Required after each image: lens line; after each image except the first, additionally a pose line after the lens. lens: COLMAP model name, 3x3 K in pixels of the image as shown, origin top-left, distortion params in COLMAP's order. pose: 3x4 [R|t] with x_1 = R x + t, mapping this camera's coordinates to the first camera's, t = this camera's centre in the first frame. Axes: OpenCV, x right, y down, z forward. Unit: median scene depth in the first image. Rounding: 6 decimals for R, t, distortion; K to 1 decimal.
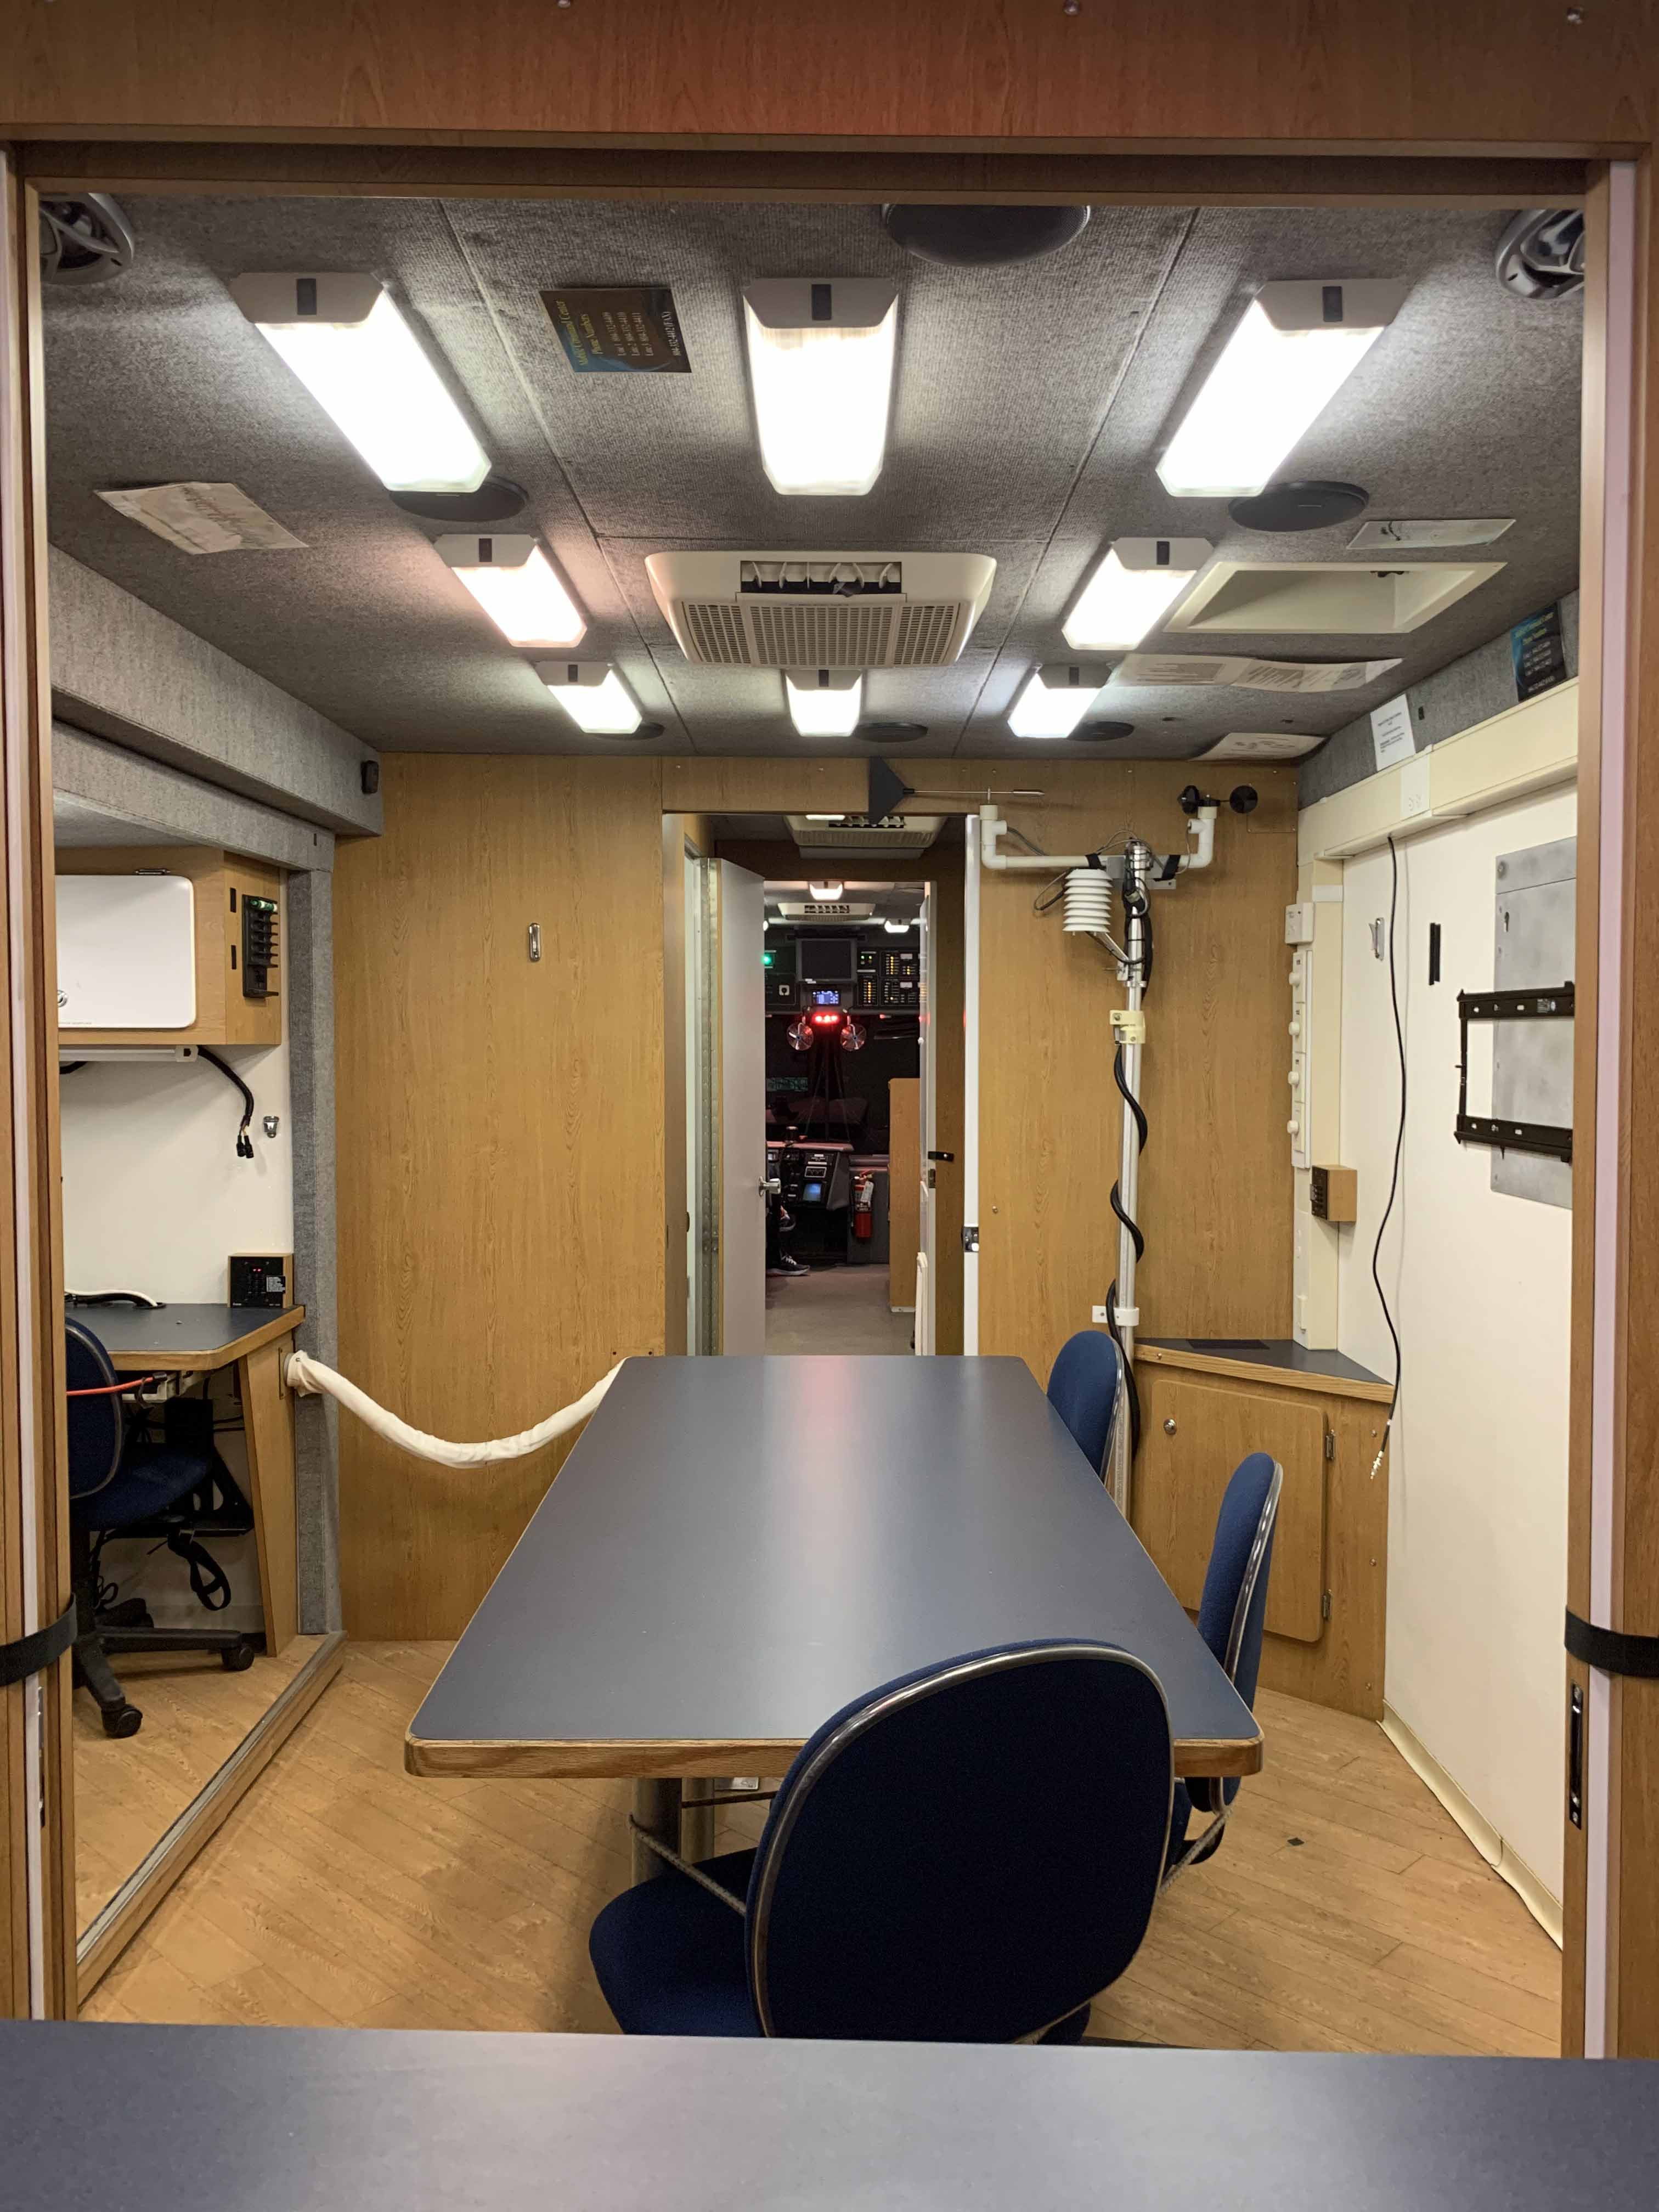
lens RADIAL K [[1699.7, 0, 829.5], [0, 1699.7, 1106.0], [0, 0, 1]] dist [0.016194, -0.003725]
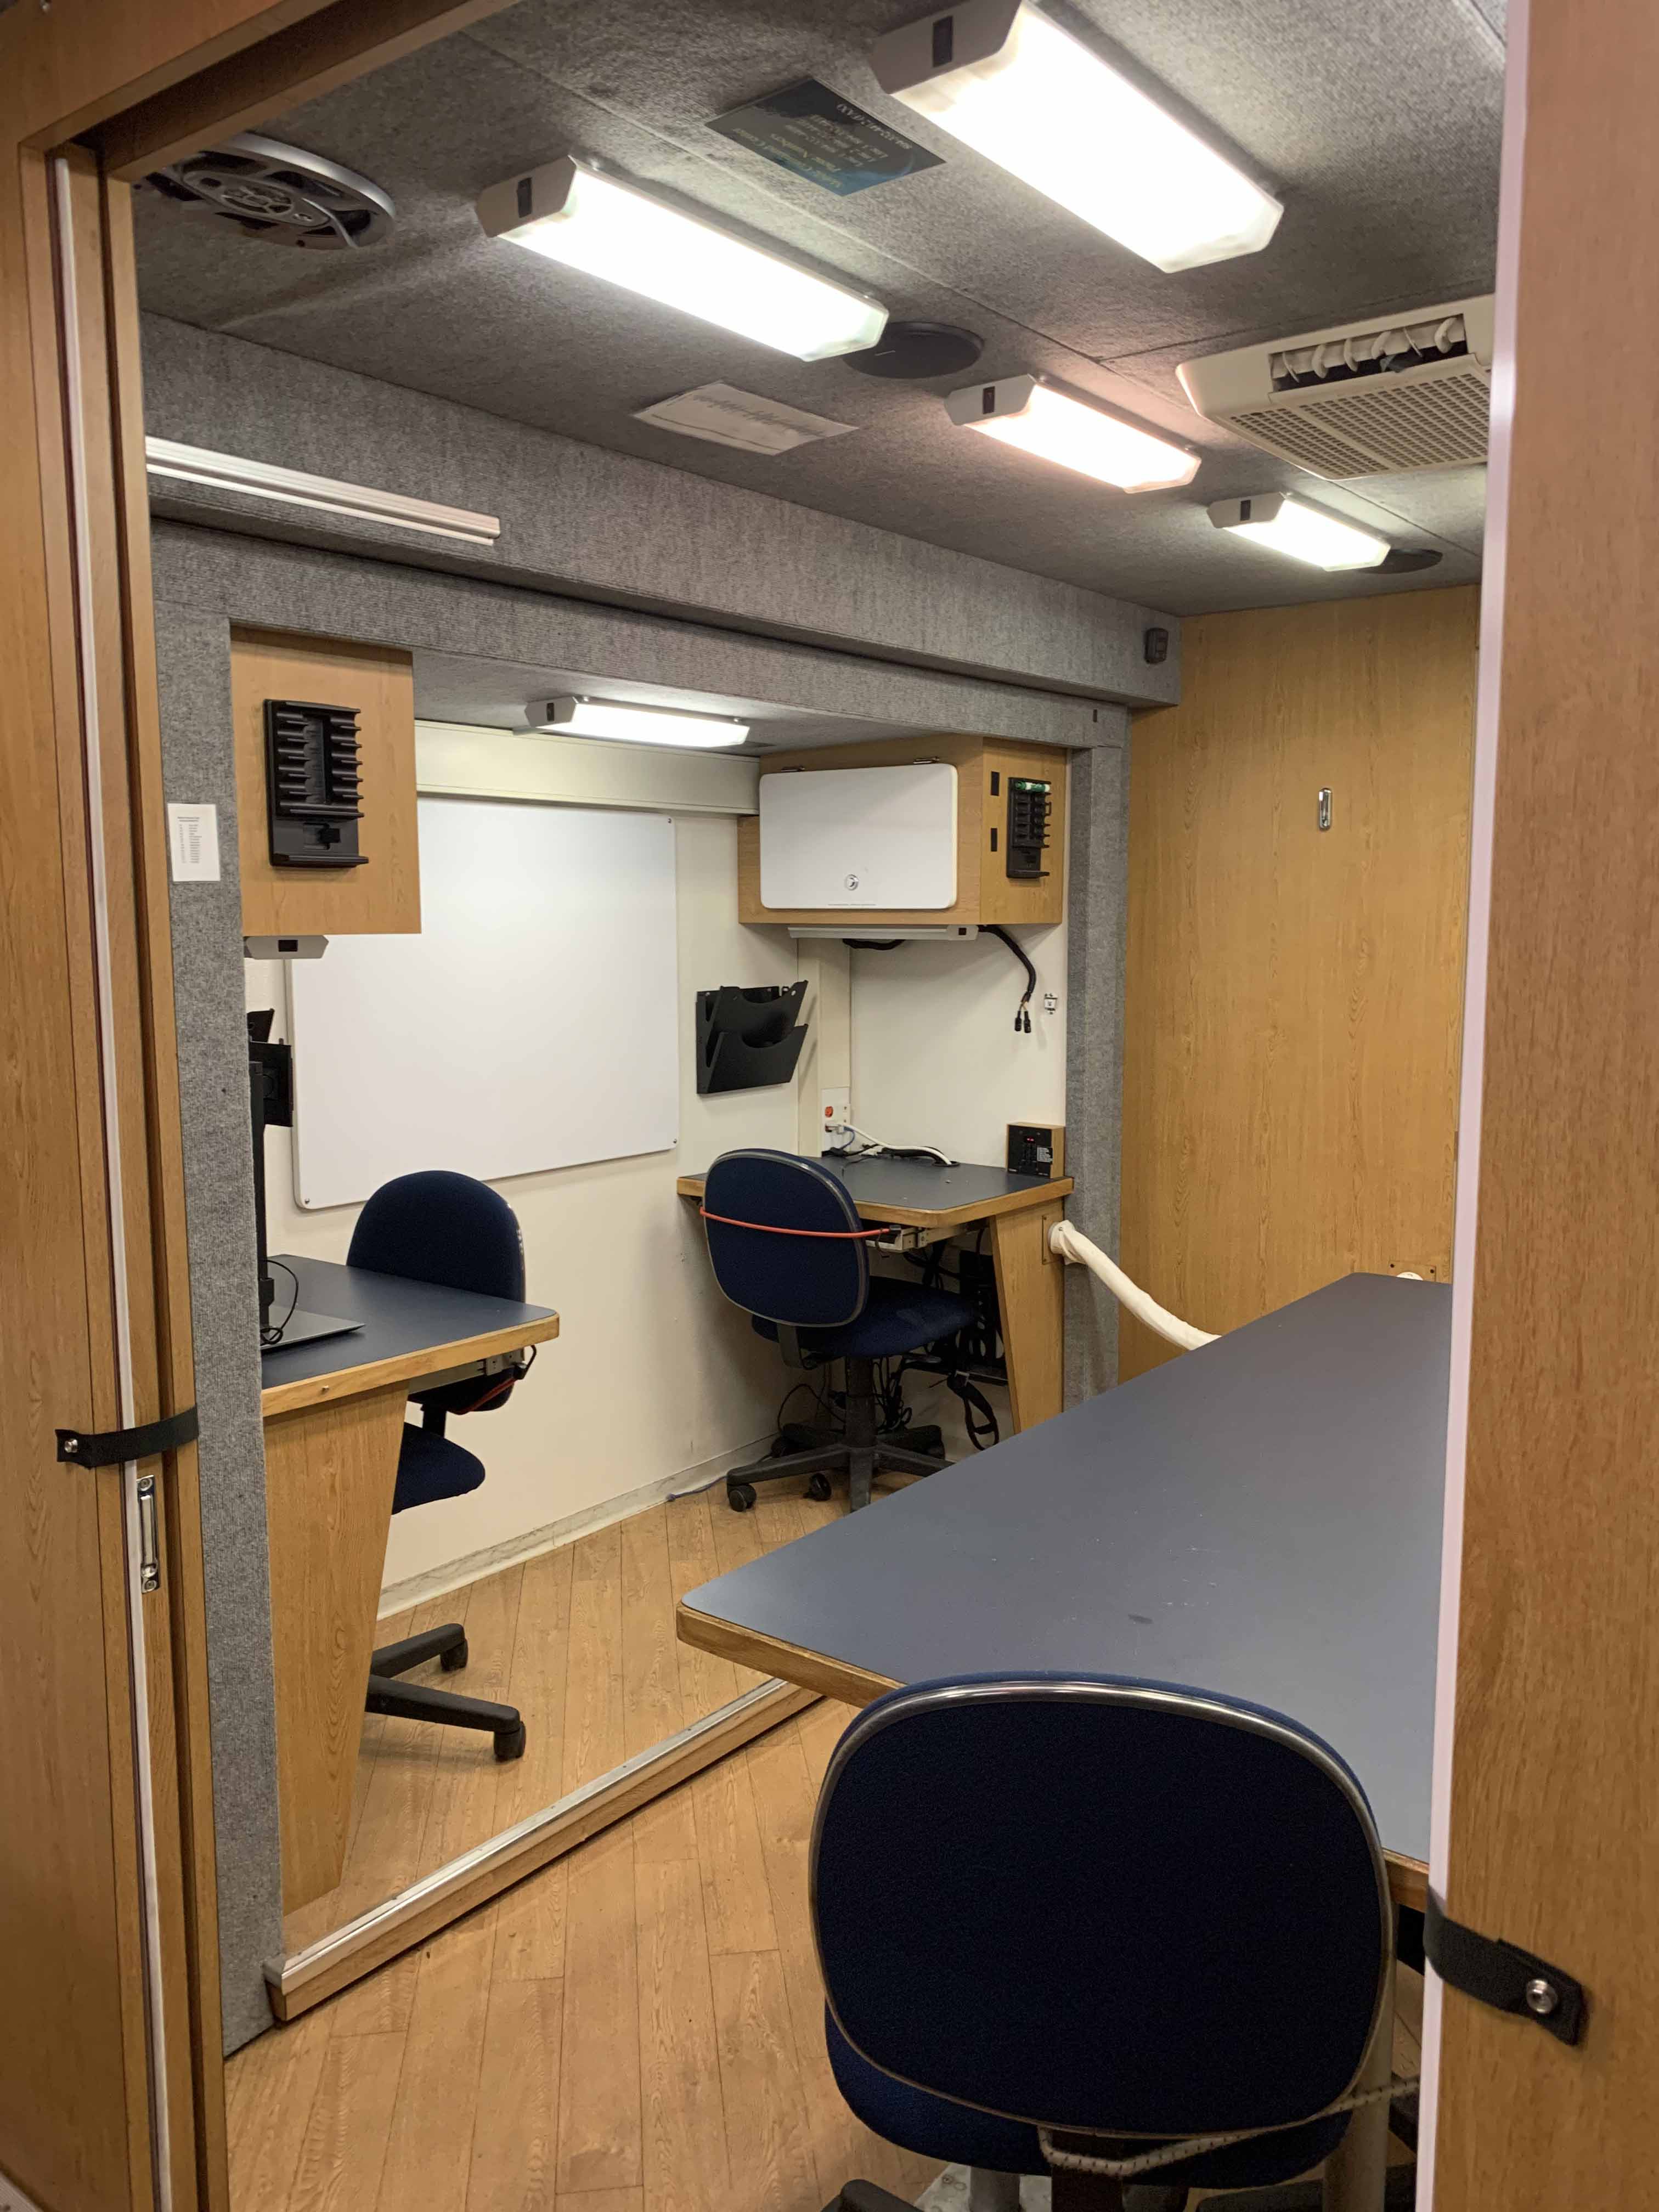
lens RADIAL K [[1689.8, 0, 833.3], [0, 1689.8, 1117.1], [0, 0, 1]] dist [0.086100, -0.068277]
pose [[0.789728, 0.075728, -0.608765, 0.212404], [-0.025142, 0.995513, 0.091221, -0.010104], [0.612941, -0.056734, 0.788089, 0.112672]]
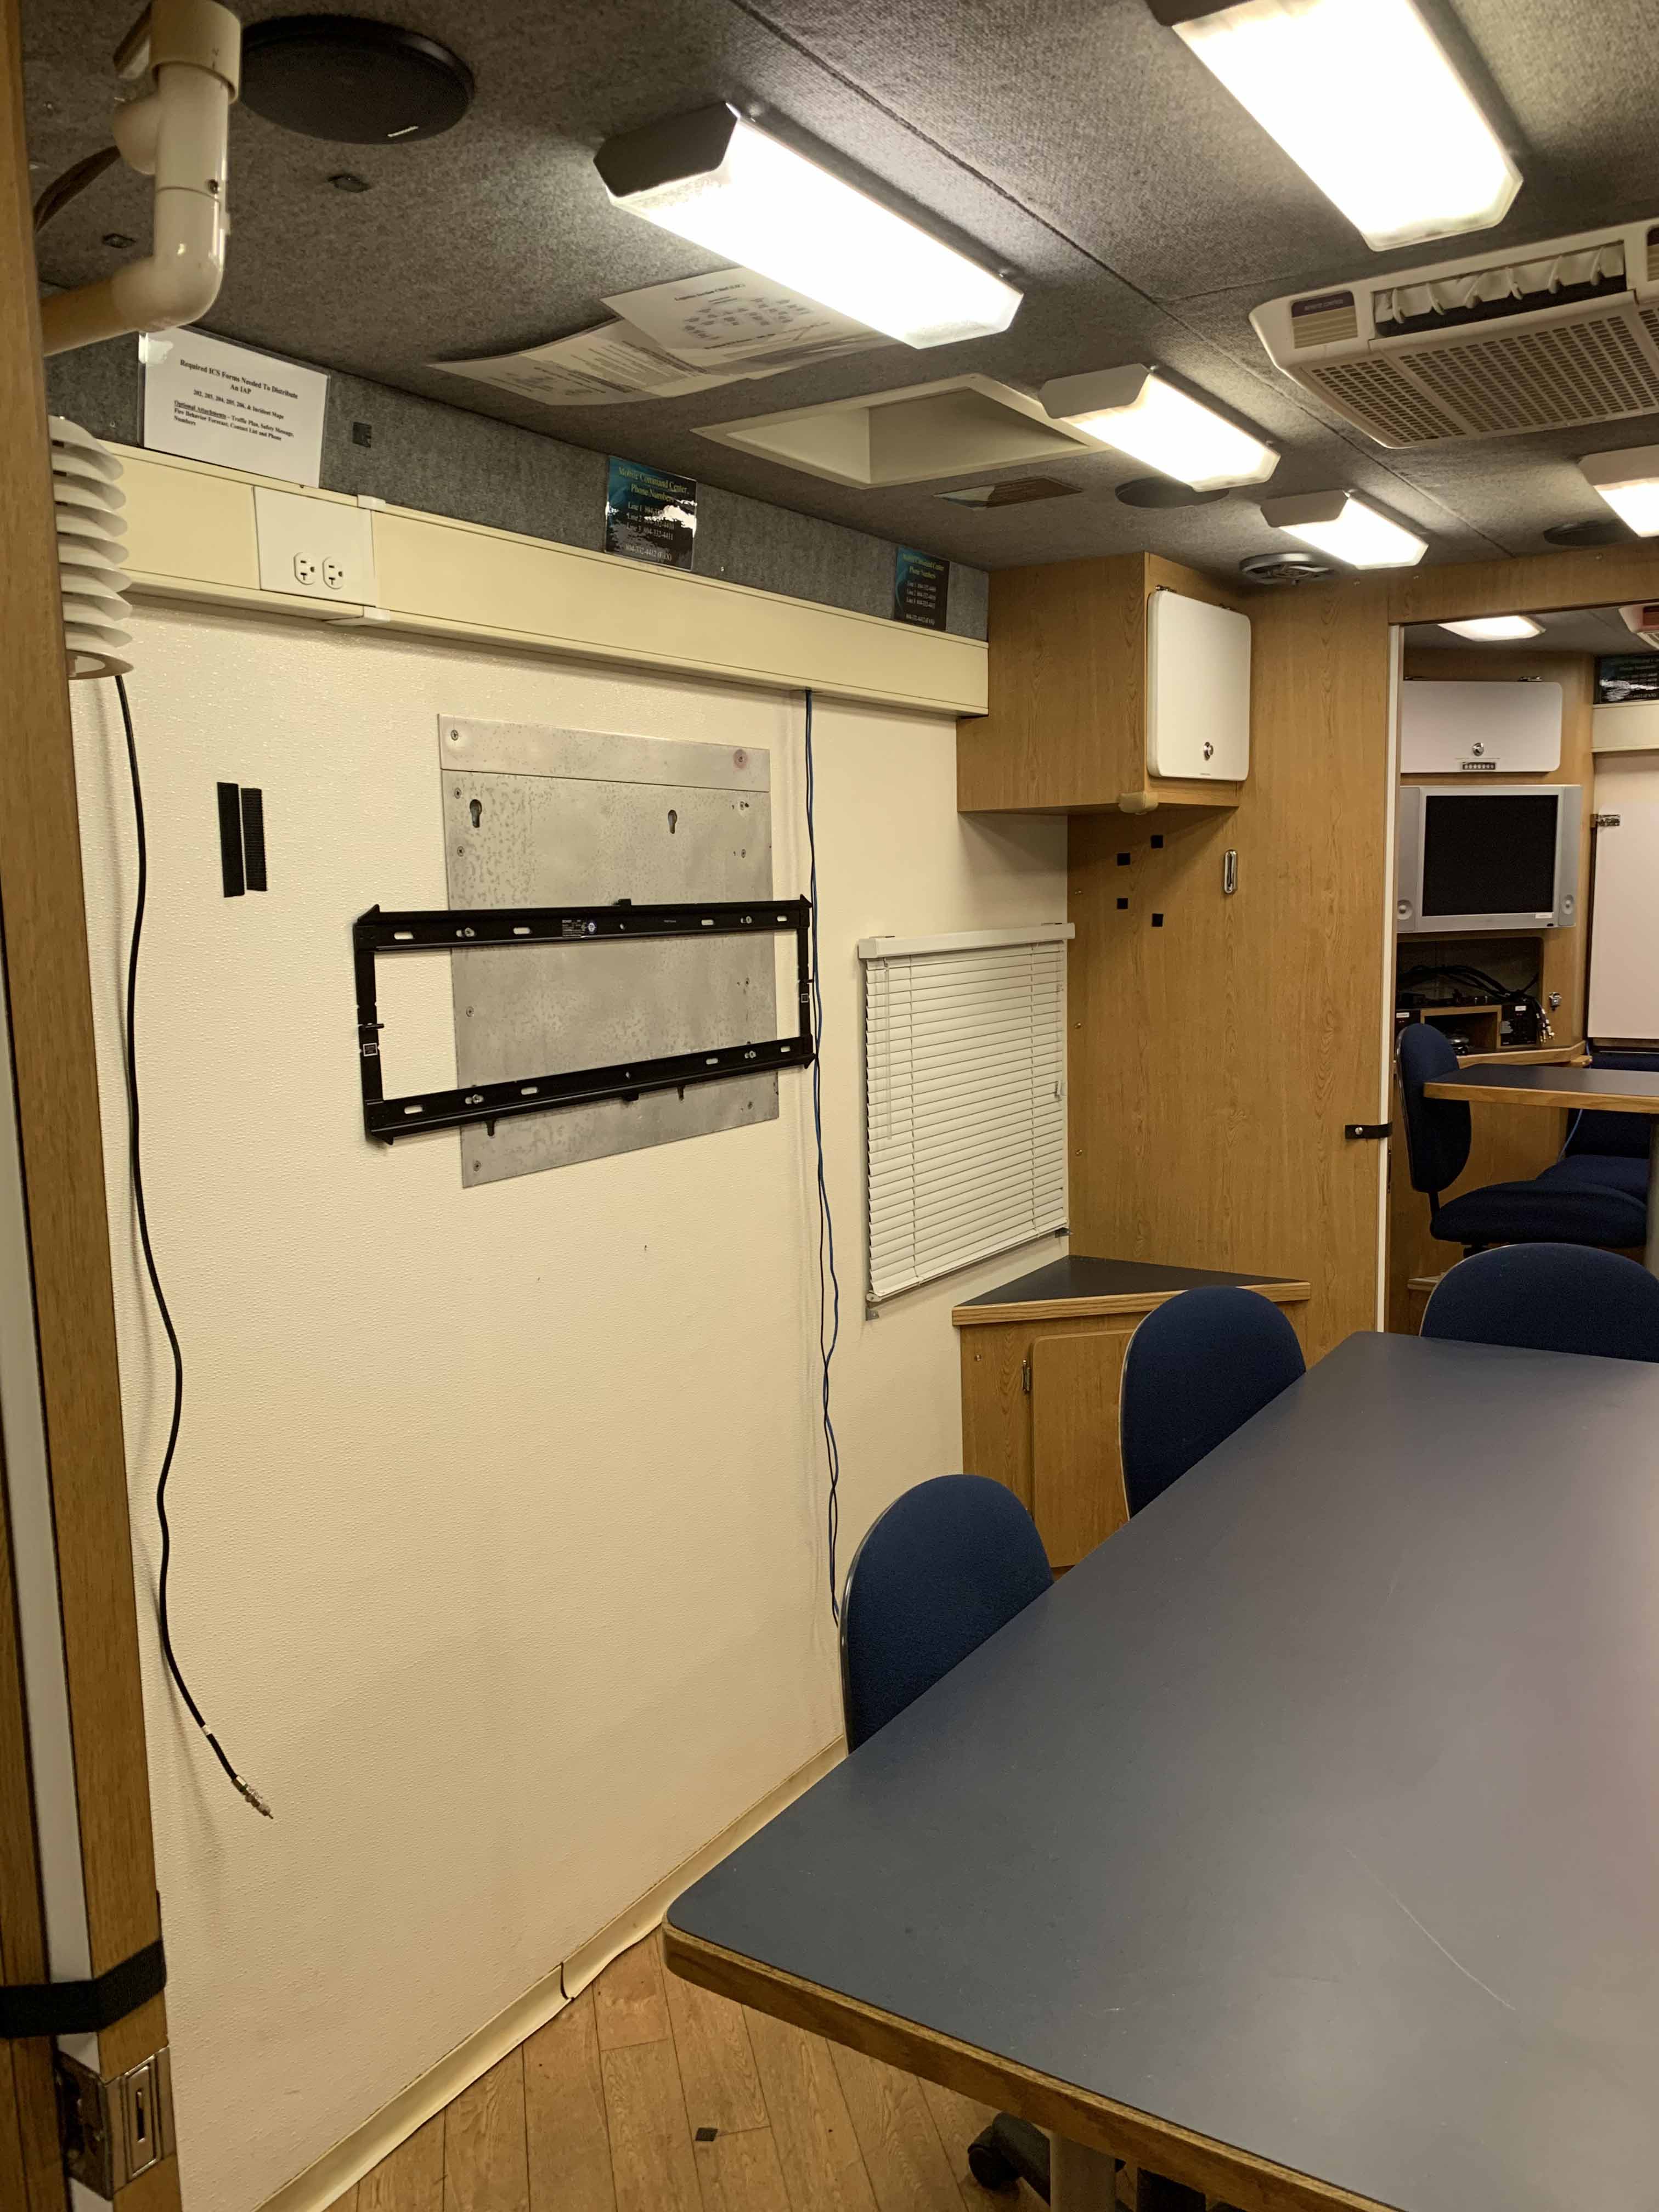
lens RADIAL K [[1699.7, 0, 829.5], [0, 1699.7, 1106.0], [0, 0, 1]] dist [0.016194, -0.003725]
pose [[-0.835475, -0.050818, 0.547174, -0.108606], [0.042855, 0.986657, 0.157069, -0.075555], [-0.547855, 0.154676, -0.822149, 1.252158]]
